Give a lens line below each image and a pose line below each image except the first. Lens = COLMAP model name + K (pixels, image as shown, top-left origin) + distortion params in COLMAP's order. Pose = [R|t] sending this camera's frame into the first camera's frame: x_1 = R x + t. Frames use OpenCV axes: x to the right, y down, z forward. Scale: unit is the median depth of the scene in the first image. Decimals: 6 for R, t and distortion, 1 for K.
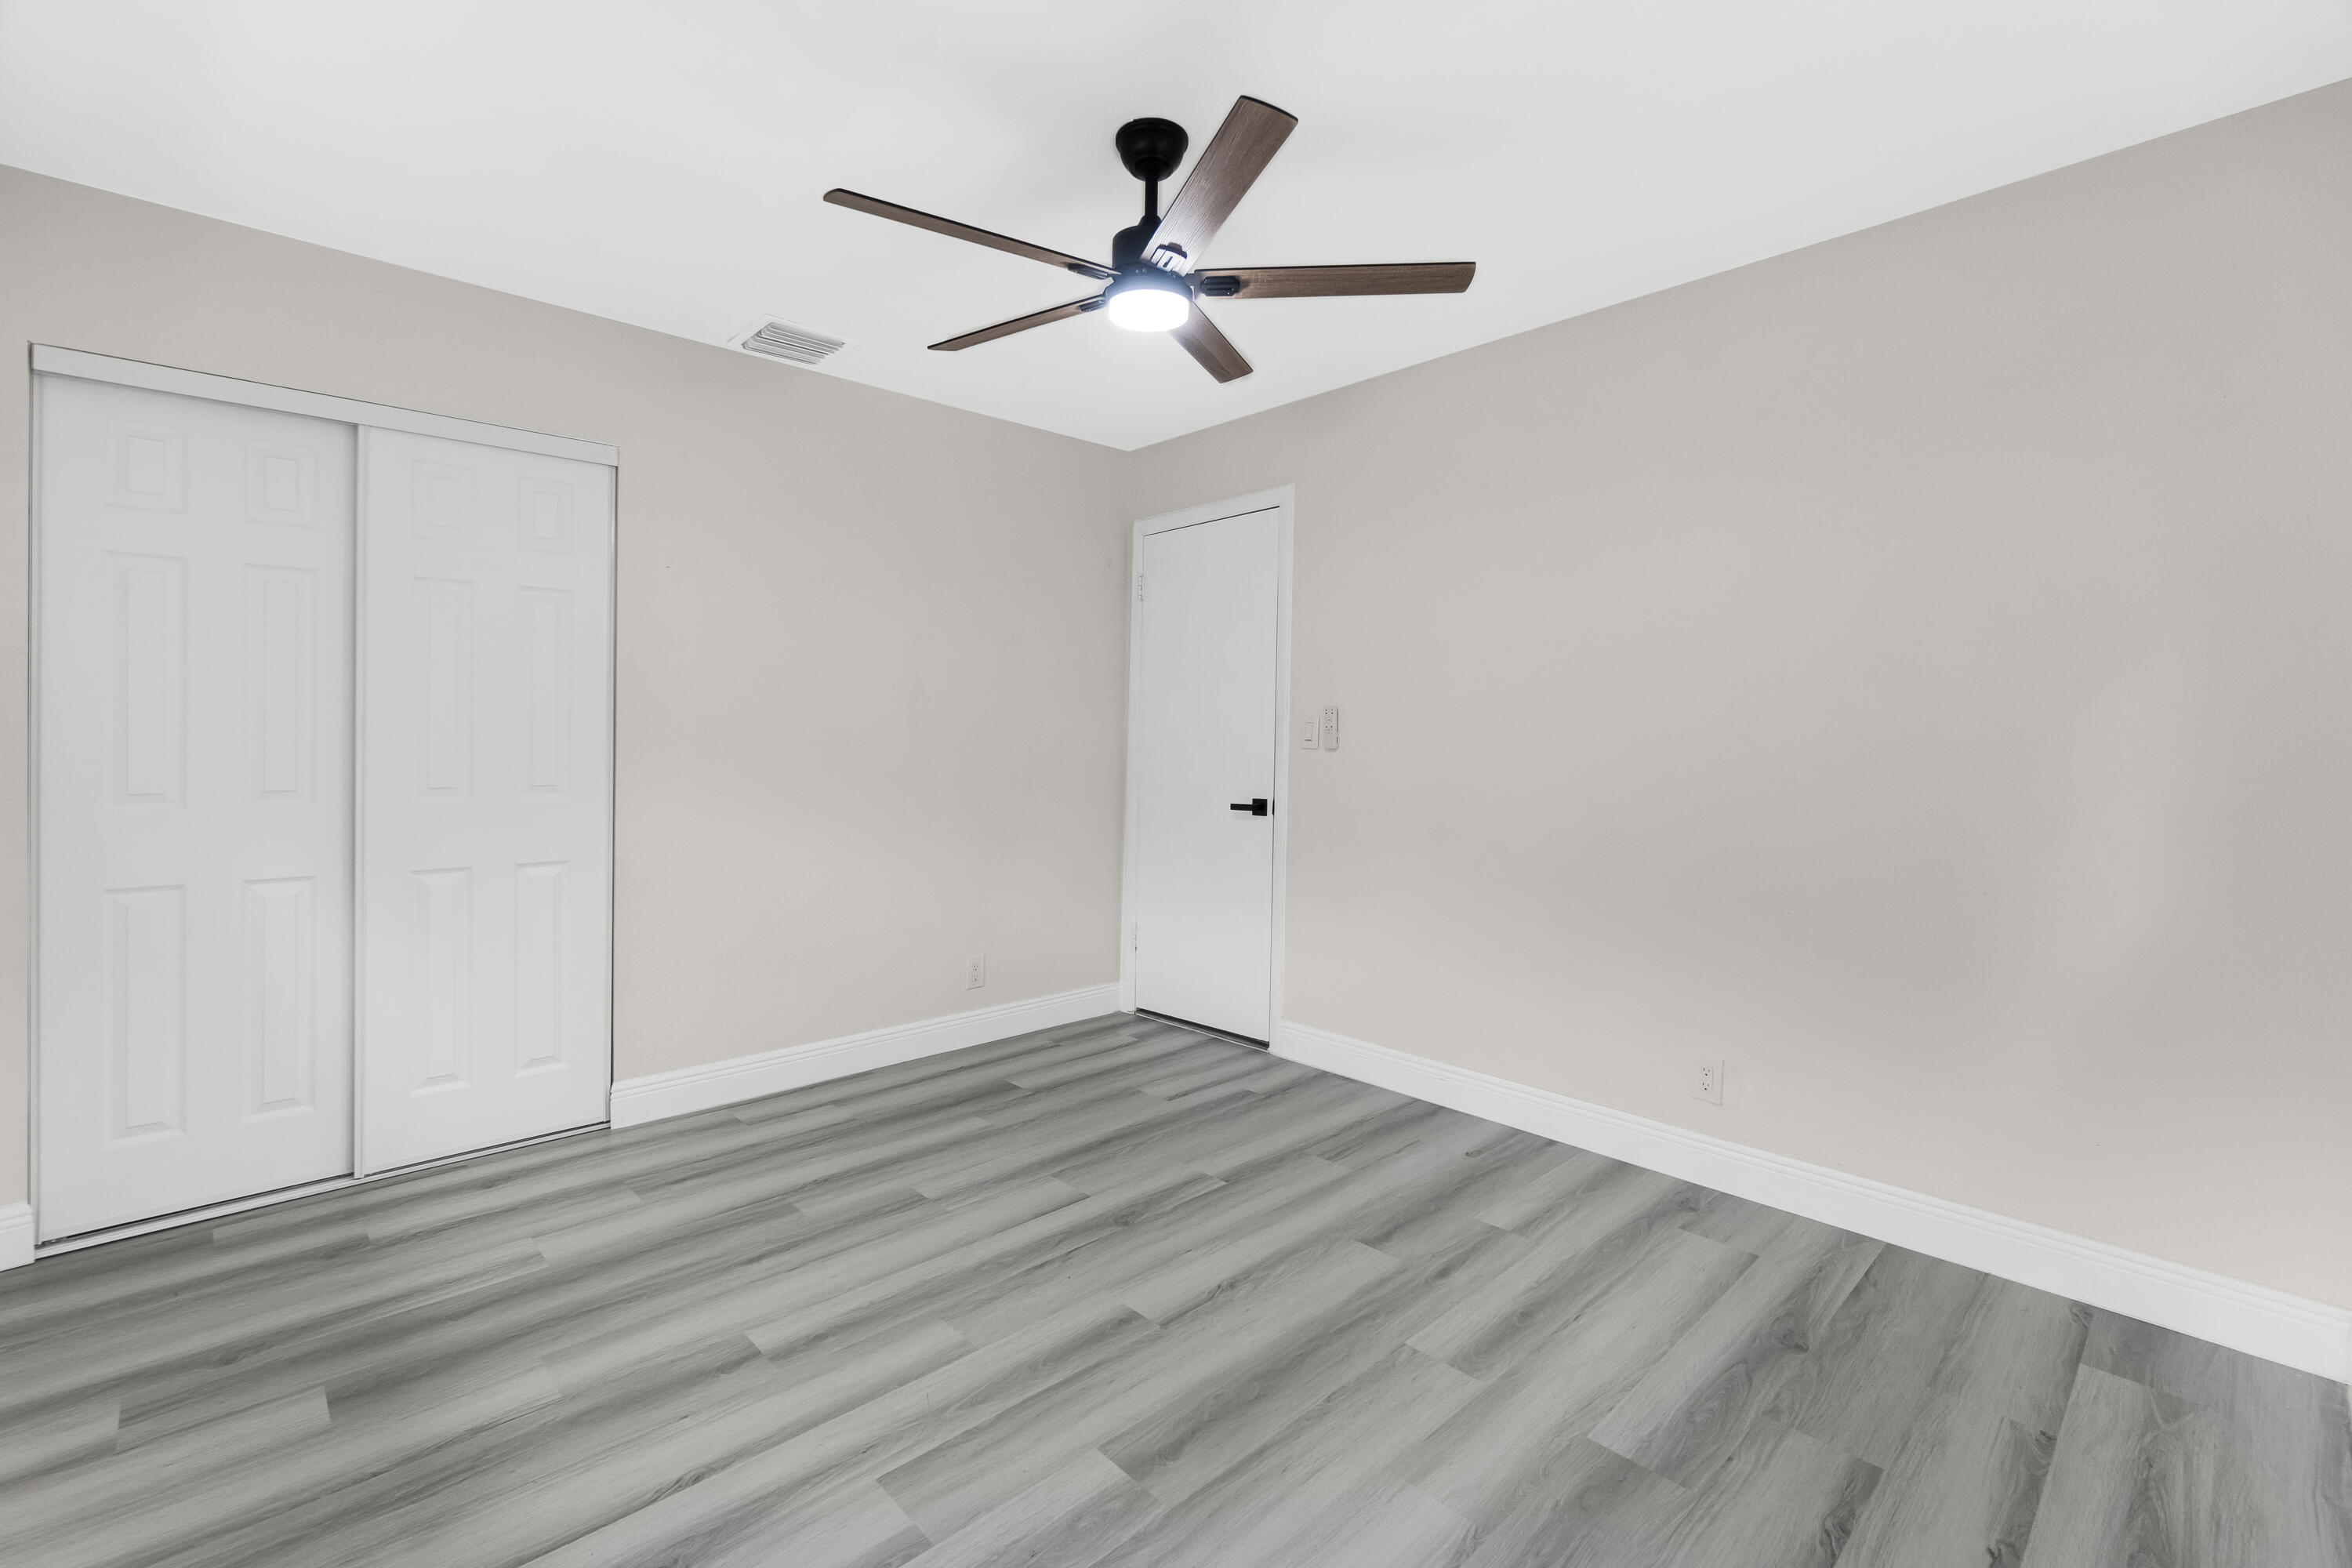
lens RADIAL K [[1027.9, 0, 1126.8], [0, 1027.9, 752.8], [0, 0, 1]] dist [-0.005501, 0.000342]
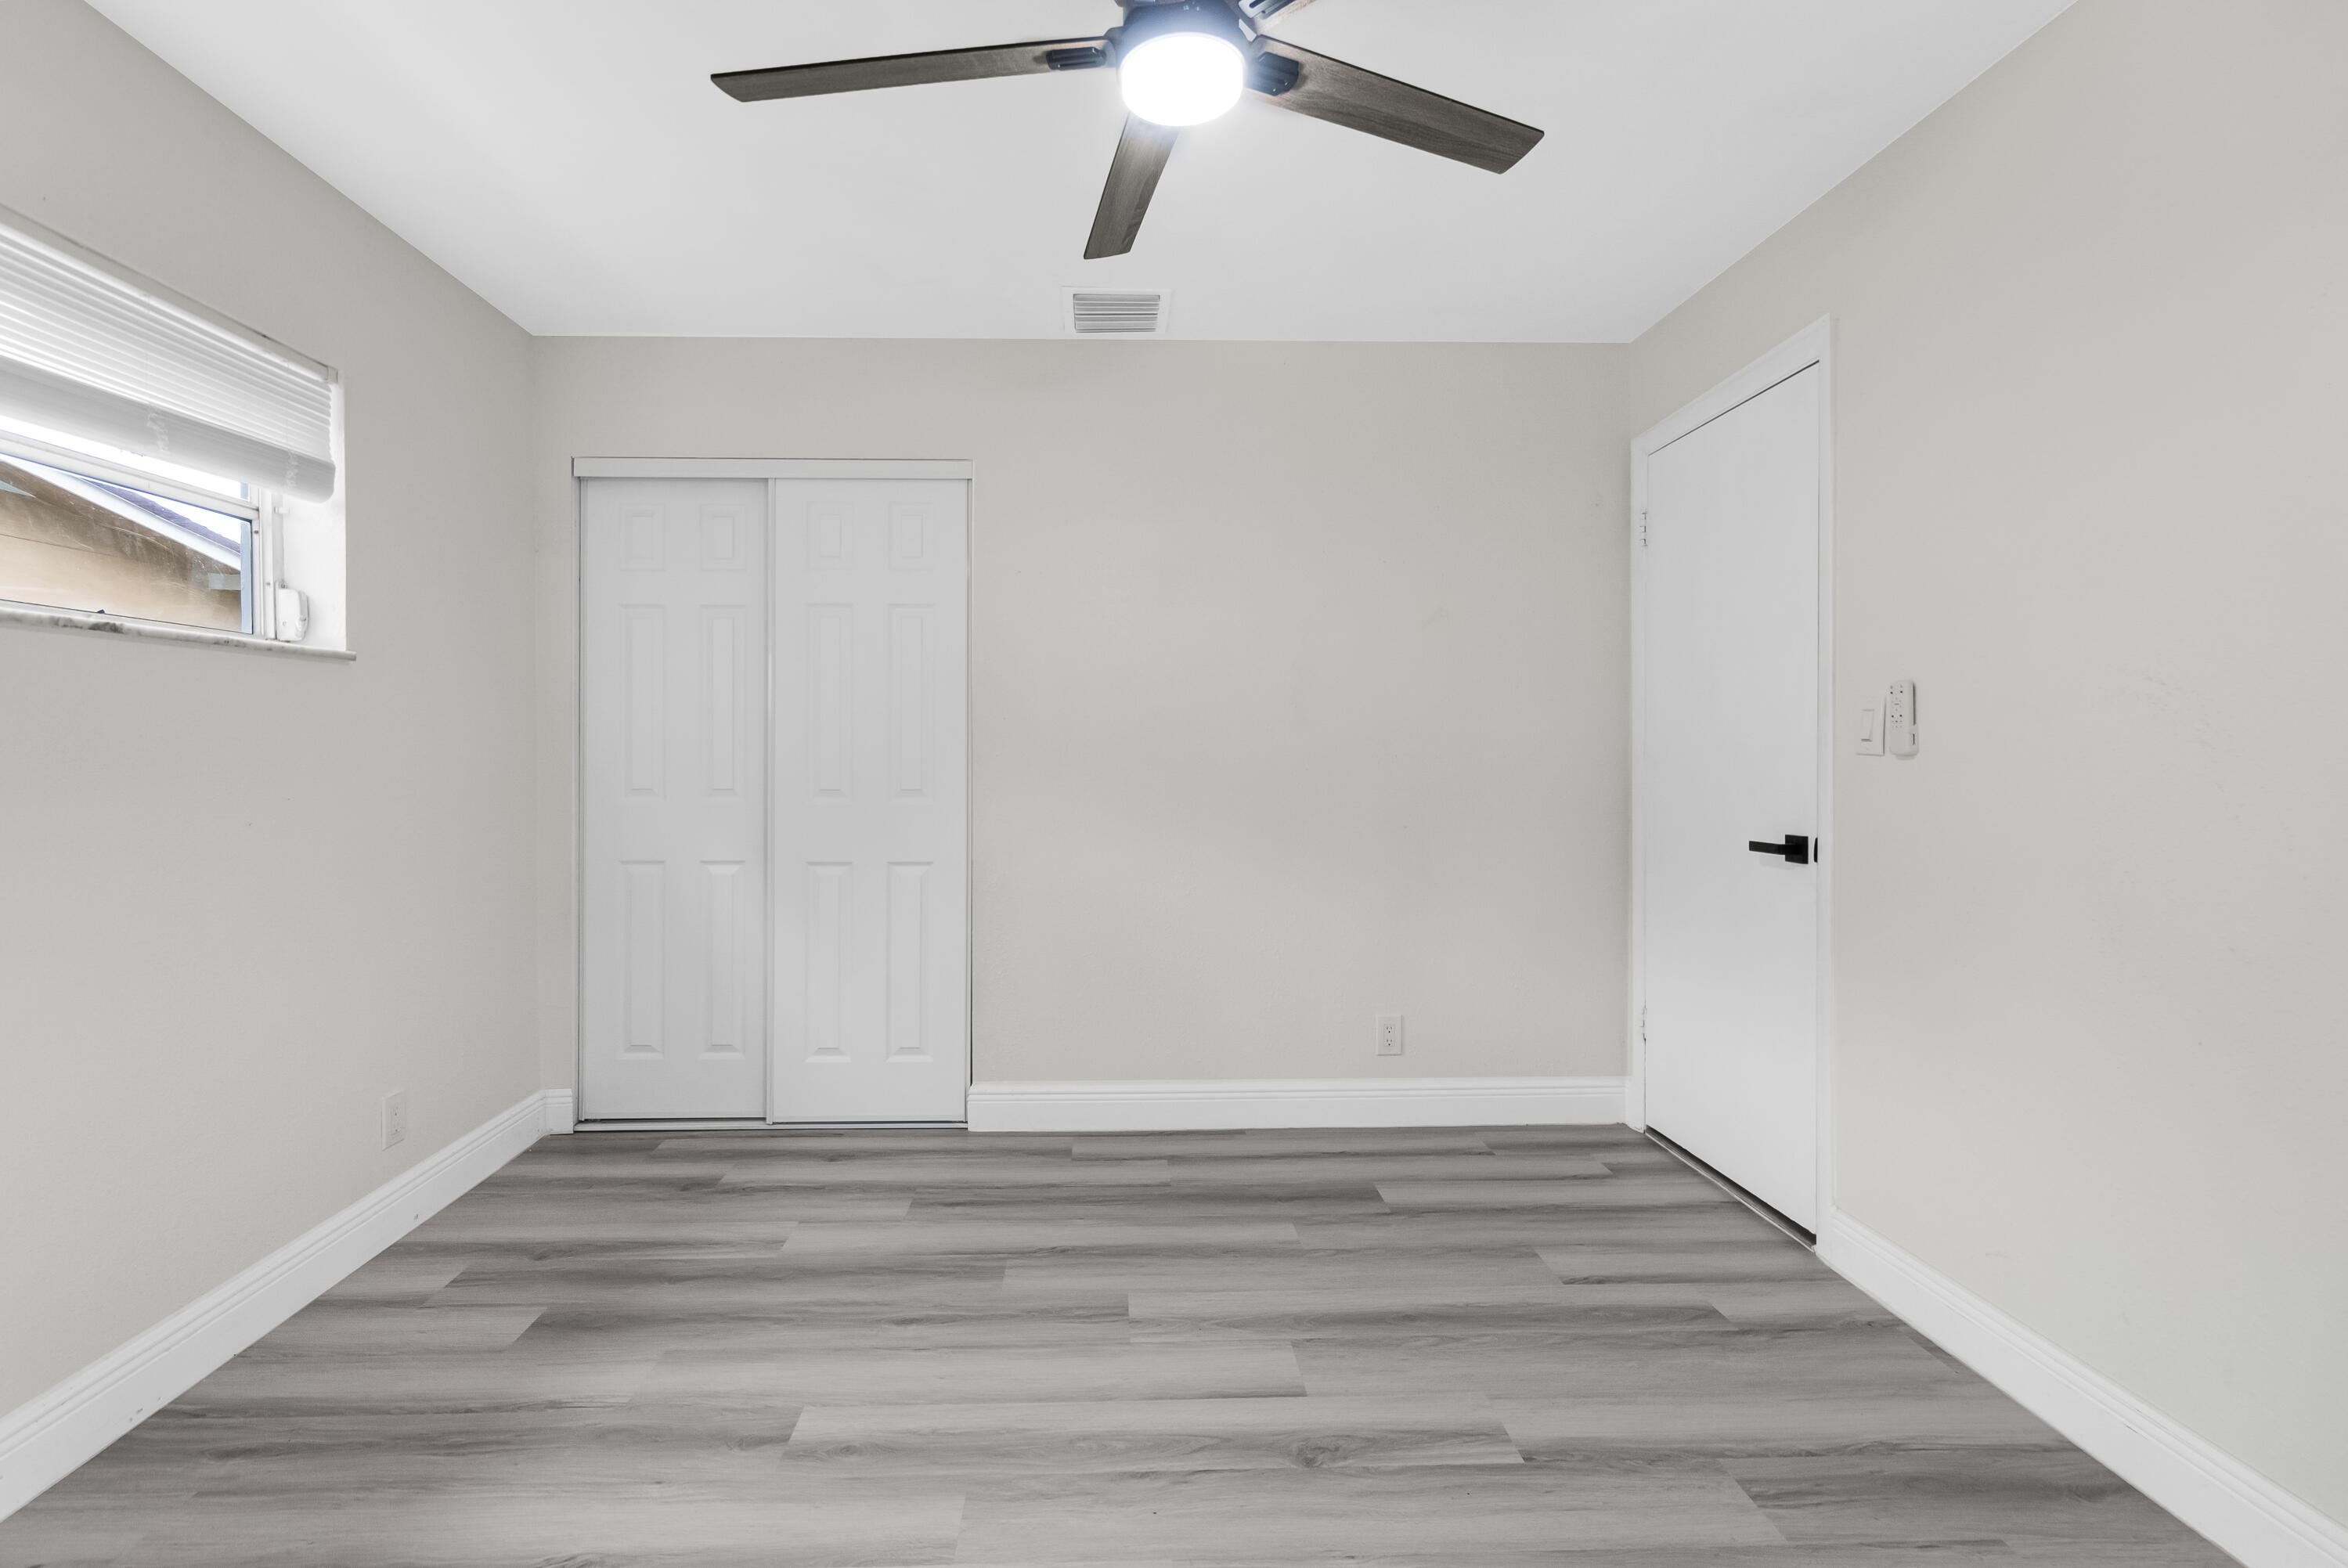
lens RADIAL K [[1022.1, 0, 1121.9], [0, 1022.1, 742.1], [0, 0, 1]] dist [-0.004628, 0.001825]
pose [[0.757911, -0.010383, -0.652275, 0.315135], [-0.005265, 0.999743, -0.022031, 0.005559], [0.652336, 0.020132, 0.757662, 0.375016]]
